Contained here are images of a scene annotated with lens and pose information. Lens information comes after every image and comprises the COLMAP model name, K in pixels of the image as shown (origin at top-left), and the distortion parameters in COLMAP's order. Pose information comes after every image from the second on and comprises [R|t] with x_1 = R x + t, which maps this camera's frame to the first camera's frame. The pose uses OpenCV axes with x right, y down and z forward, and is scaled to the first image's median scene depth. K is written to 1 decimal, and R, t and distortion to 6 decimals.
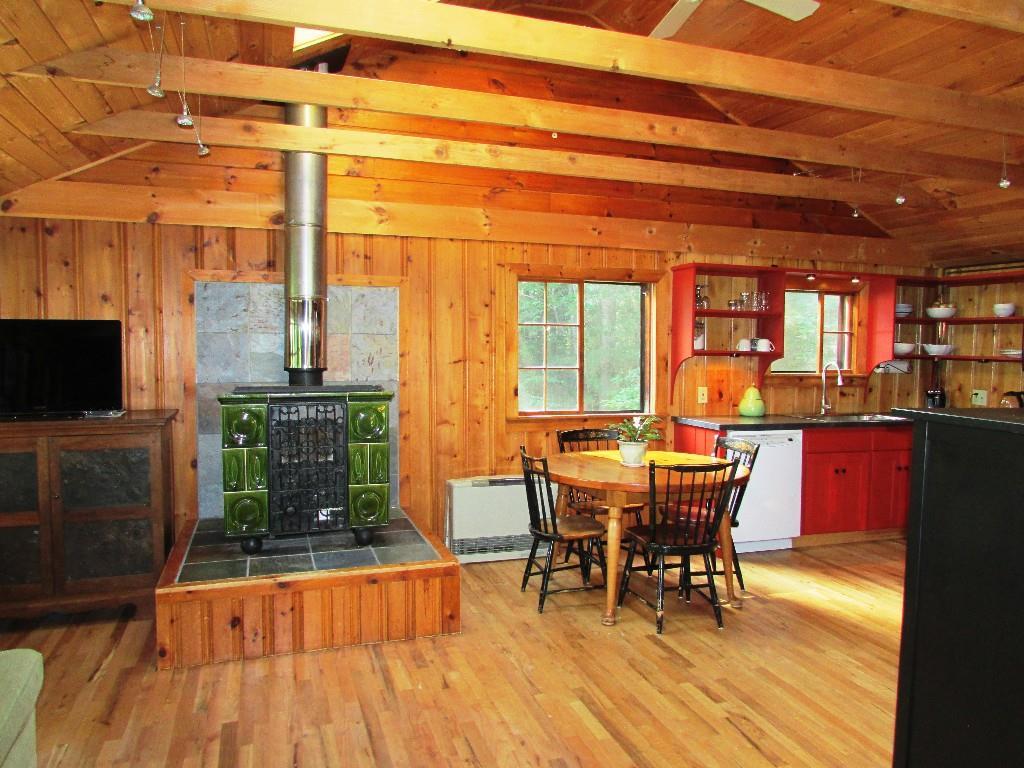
lens RADIAL K [[715.6, 0, 512.0], [0, 715.6, 384.0], [0, 0, 1]] dist [-0.055178, 0.001019]
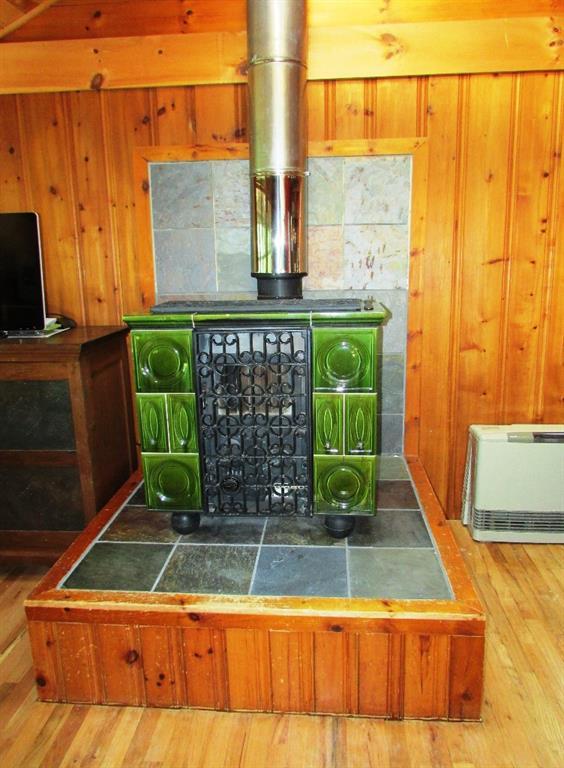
lens RADIAL K [[589.7, 0, 282.0], [0, 589.7, 384.0], [0, 0, 1]] dist [0.001760, -0.002011]
pose [[0.919365, 0.061771, -0.388527, -0.041163], [0.003140, 0.986412, 0.164258, -0.009521], [0.393394, -0.152233, 0.906679, 0.428622]]
